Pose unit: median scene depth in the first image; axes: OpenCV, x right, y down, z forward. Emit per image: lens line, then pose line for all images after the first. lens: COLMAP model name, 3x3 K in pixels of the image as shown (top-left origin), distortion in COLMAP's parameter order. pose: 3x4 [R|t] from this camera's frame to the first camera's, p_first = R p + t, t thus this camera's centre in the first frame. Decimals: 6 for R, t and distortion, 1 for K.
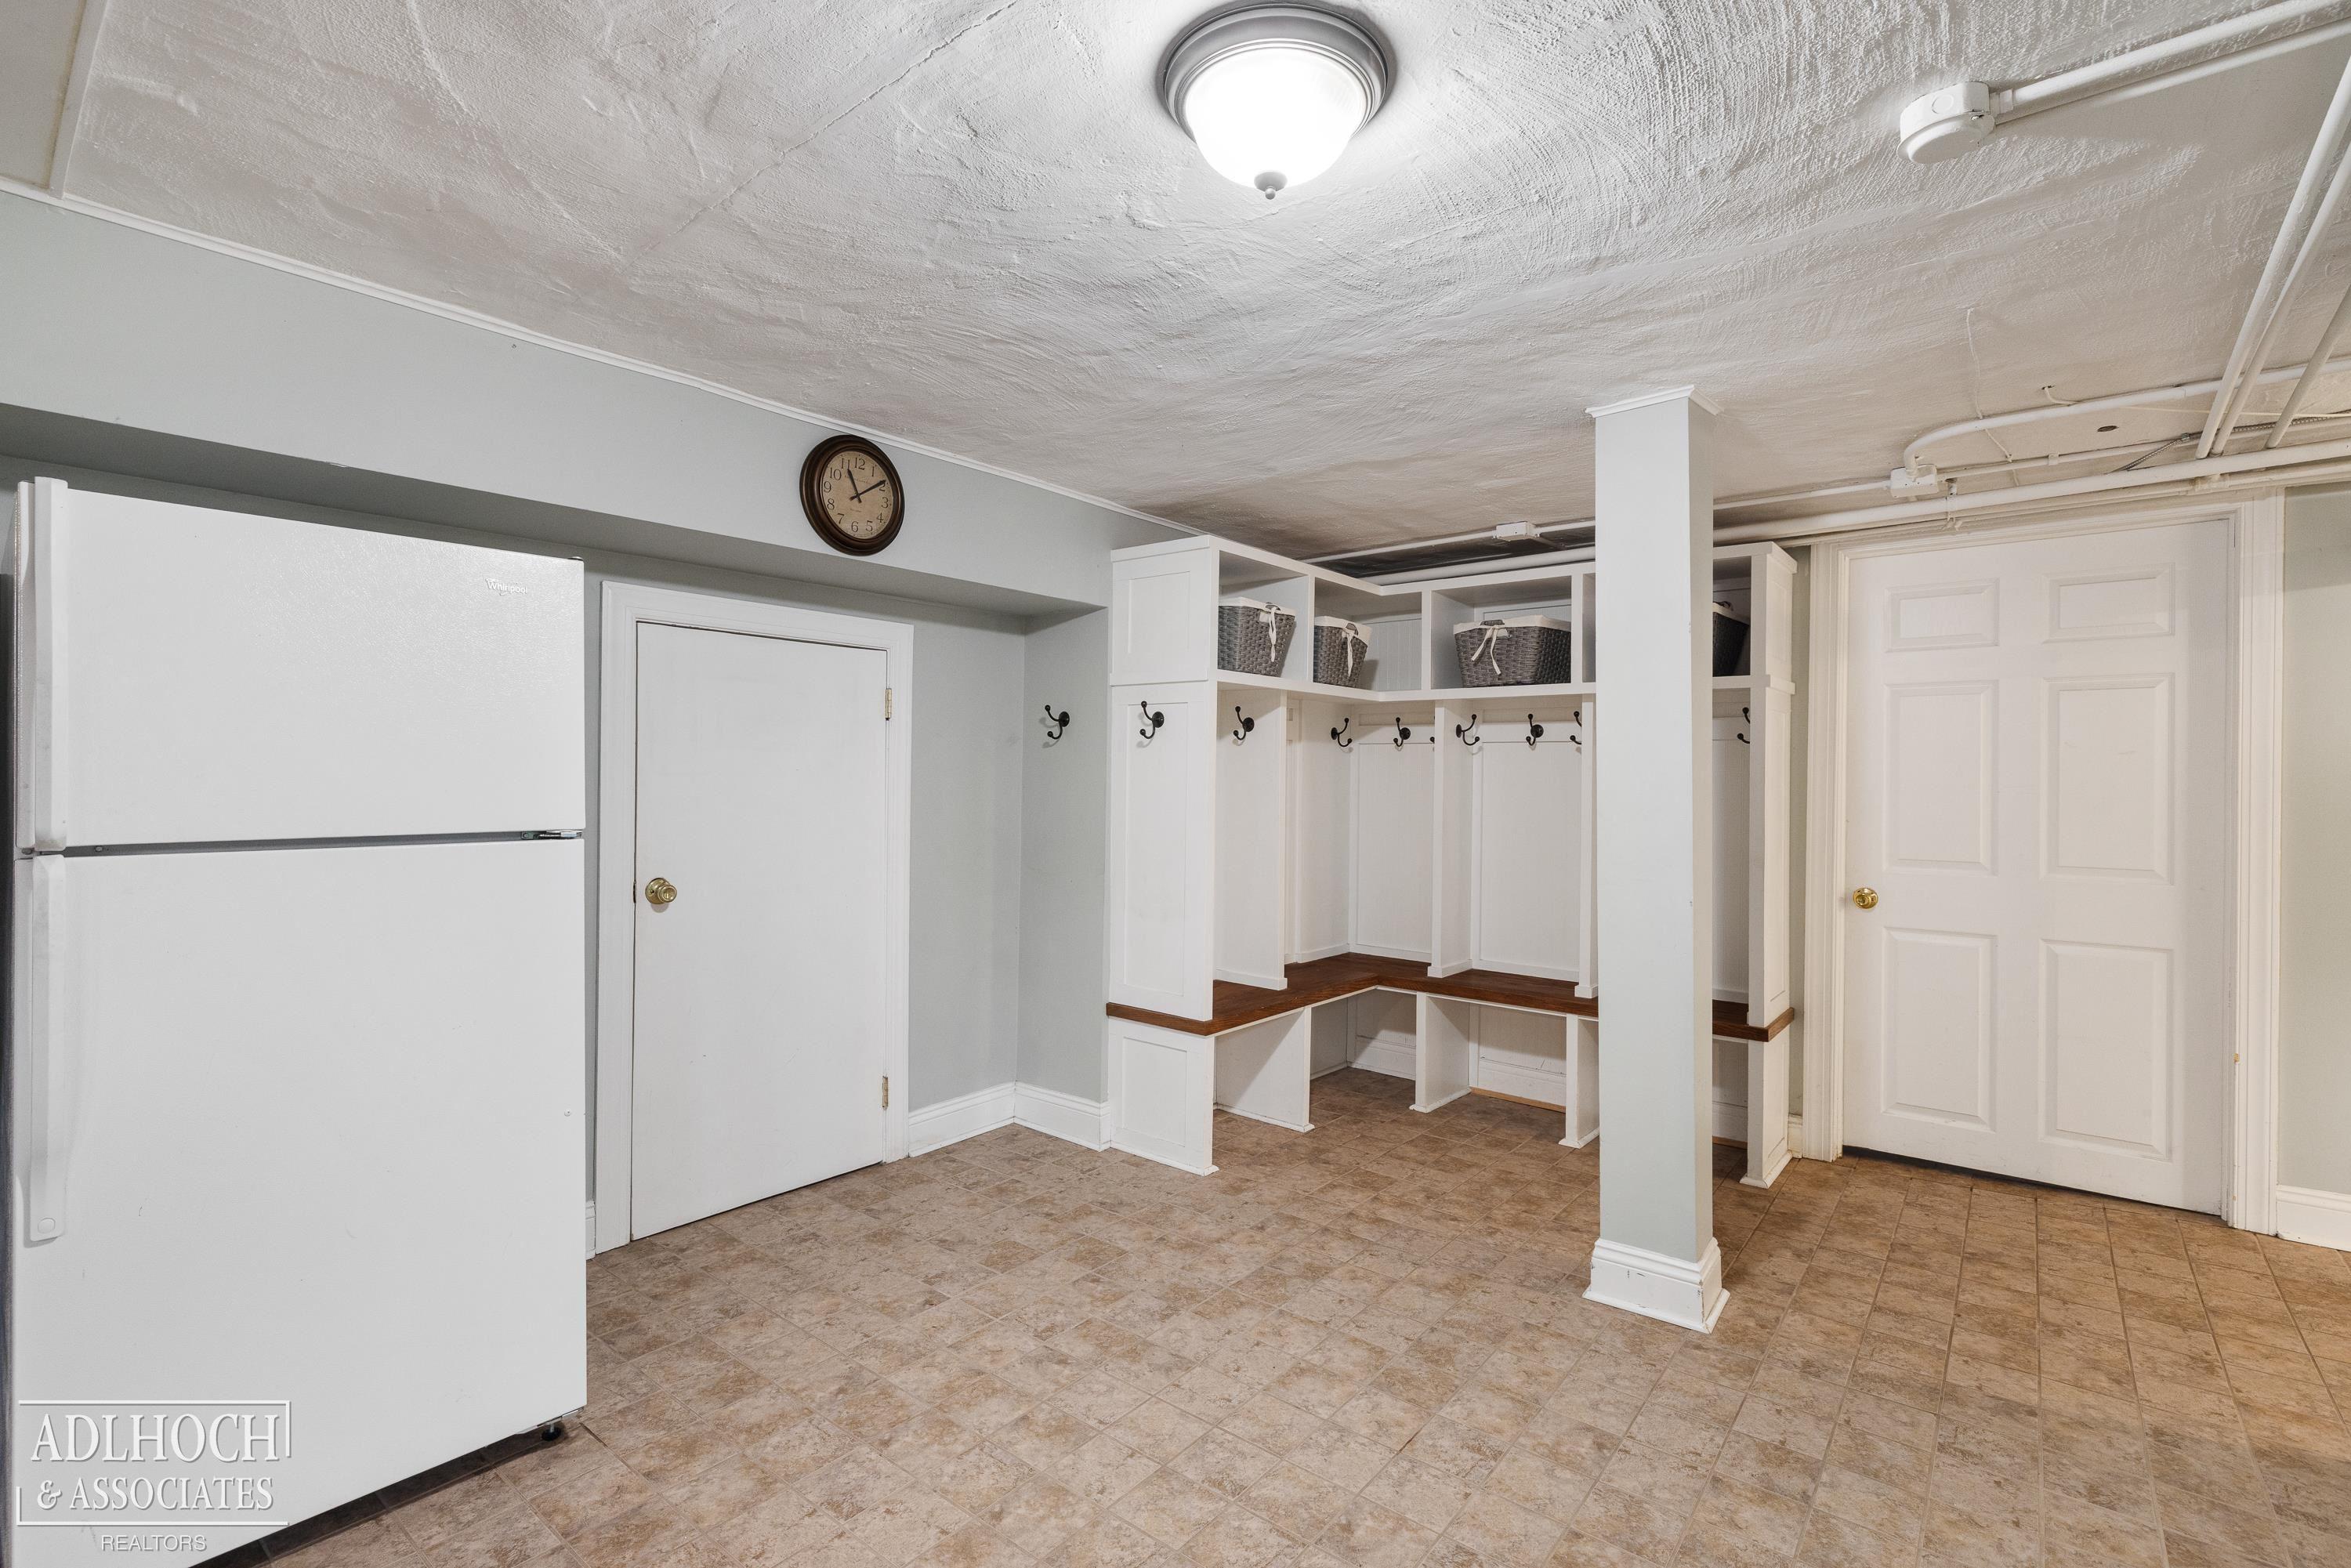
lens RADIAL K [[1053.0, 0, 1170.6], [0, 1053.0, 777.2], [0, 0, 1]] dist [-0.003635, -0.000005]
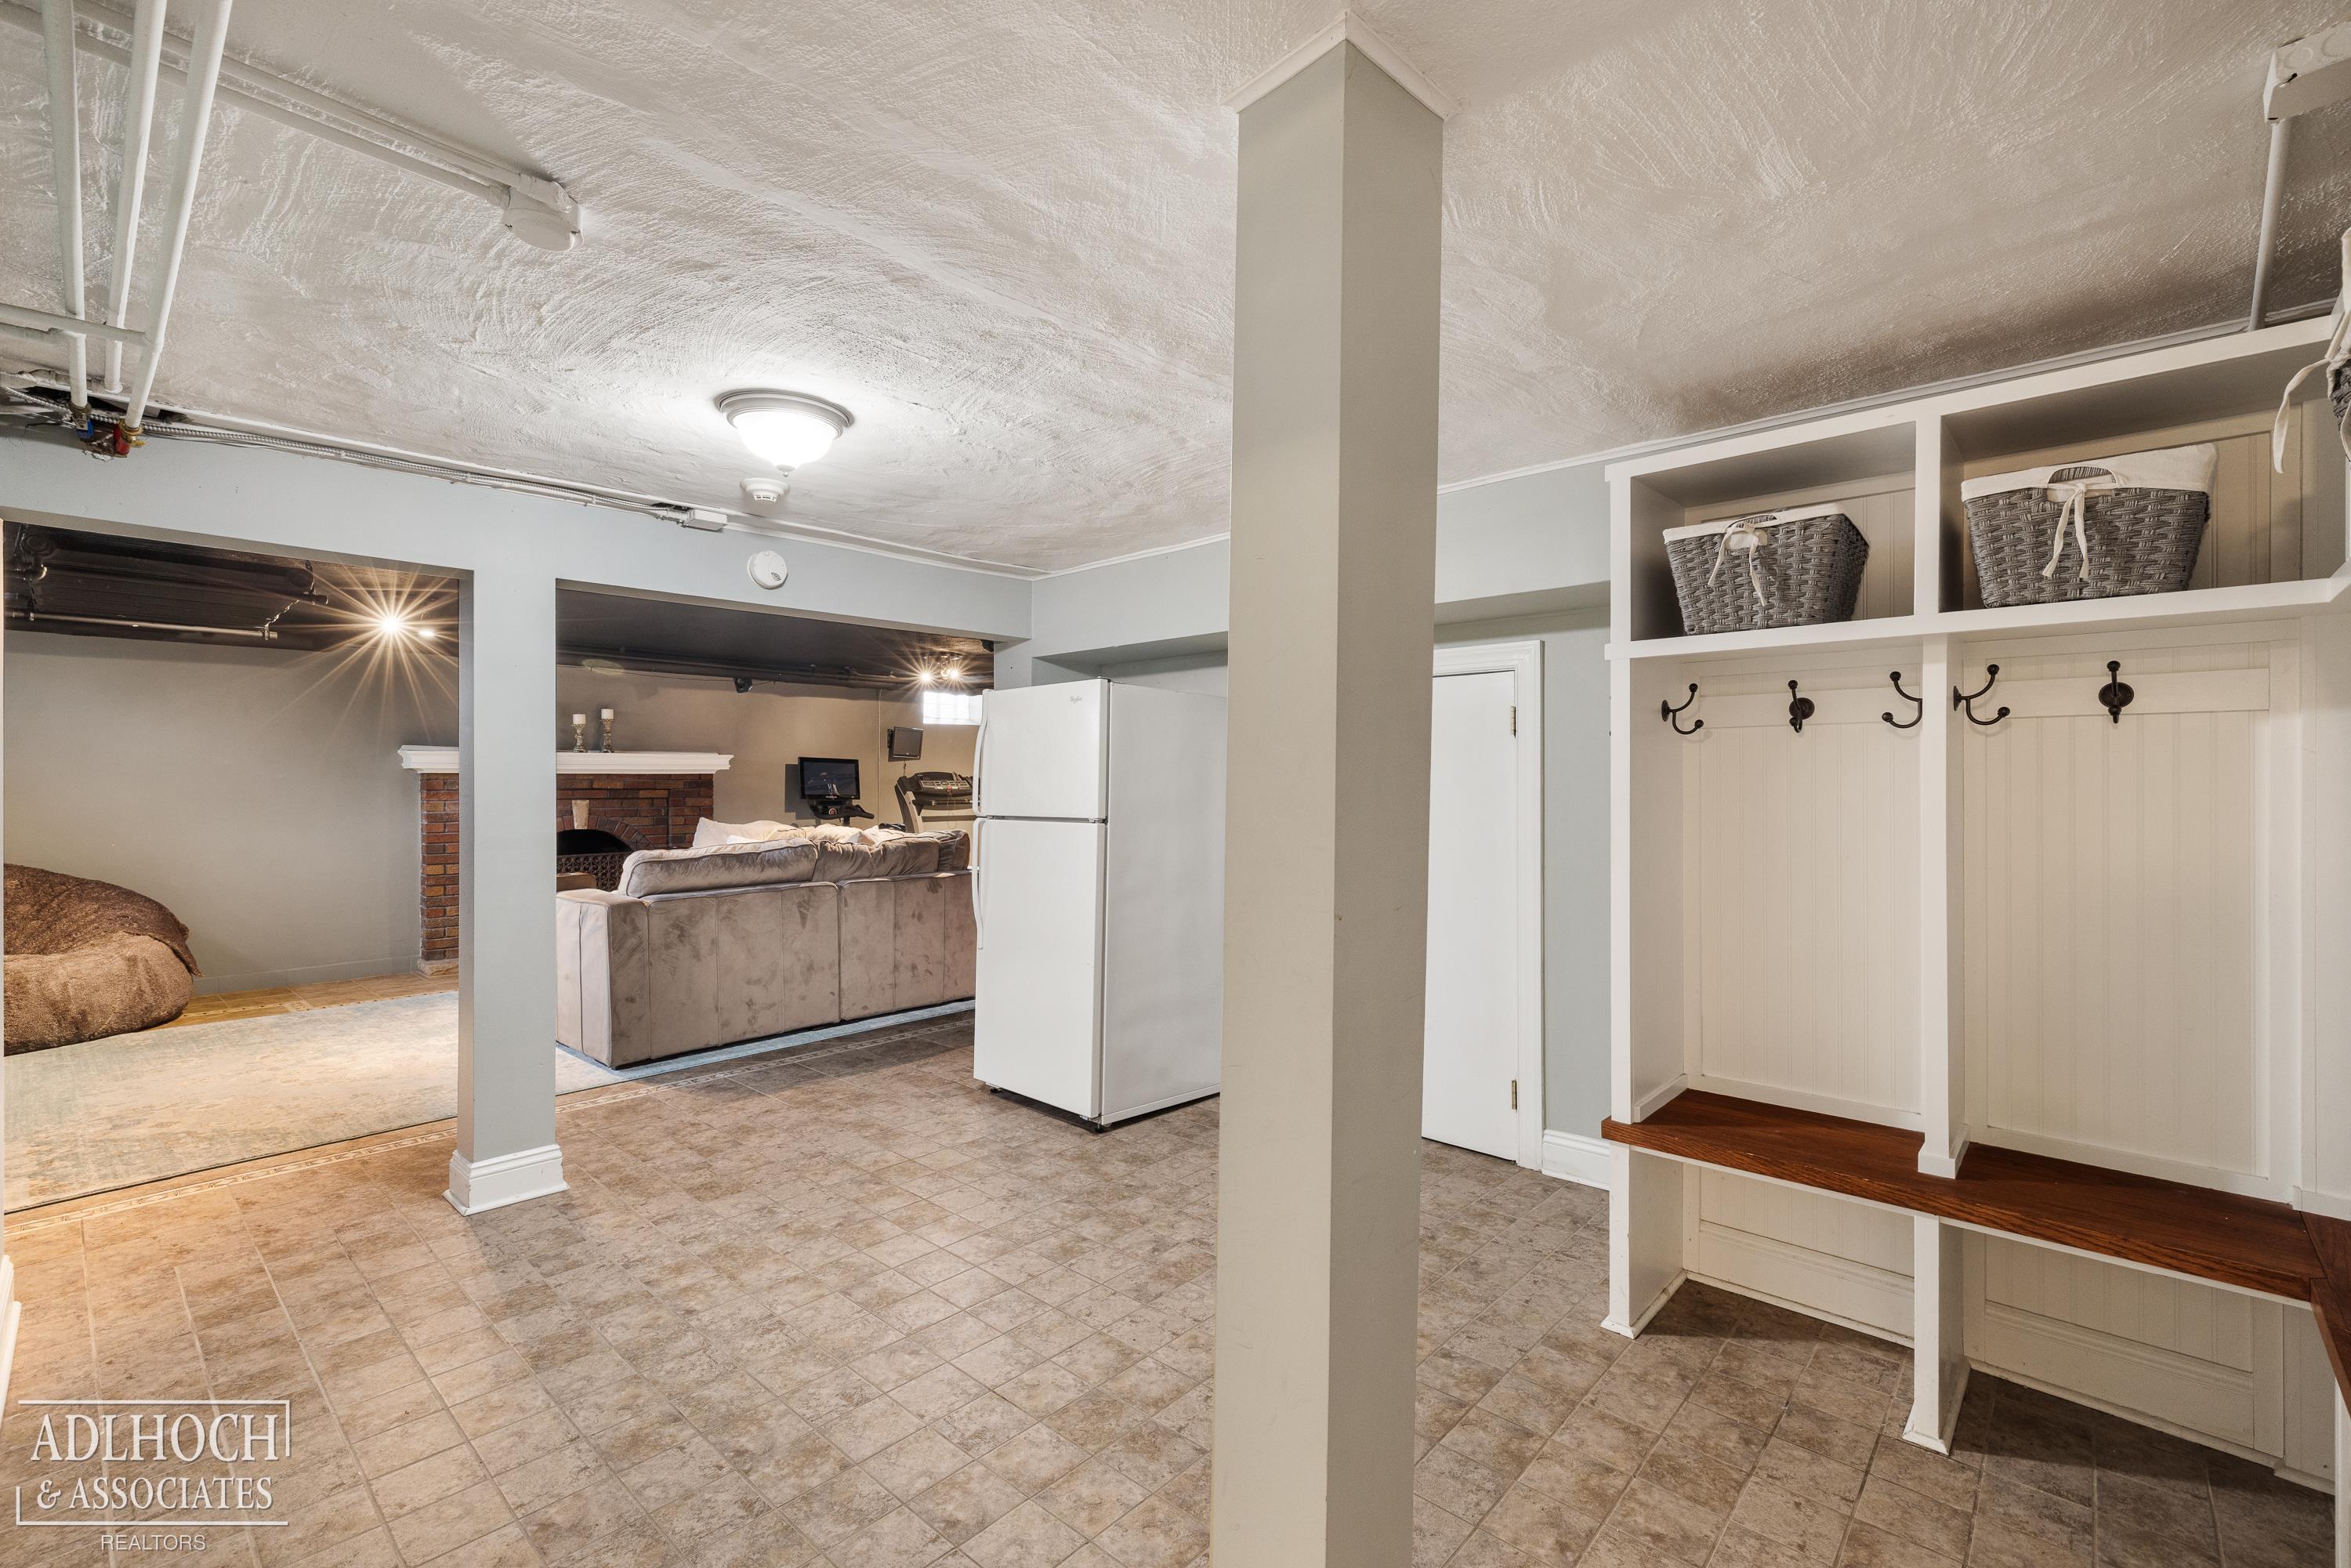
lens RADIAL K [[996.9, 0, 1175.5], [0, 996.9, 784.0], [0, 0, 1]] dist [0.001854, -0.000243]
pose [[-0.036506, -0.009707, -0.999286, 1.108487], [-0.000903, 0.999953, -0.009680, 0.003482], [0.999333, 0.000549, -0.036513, 1.067933]]
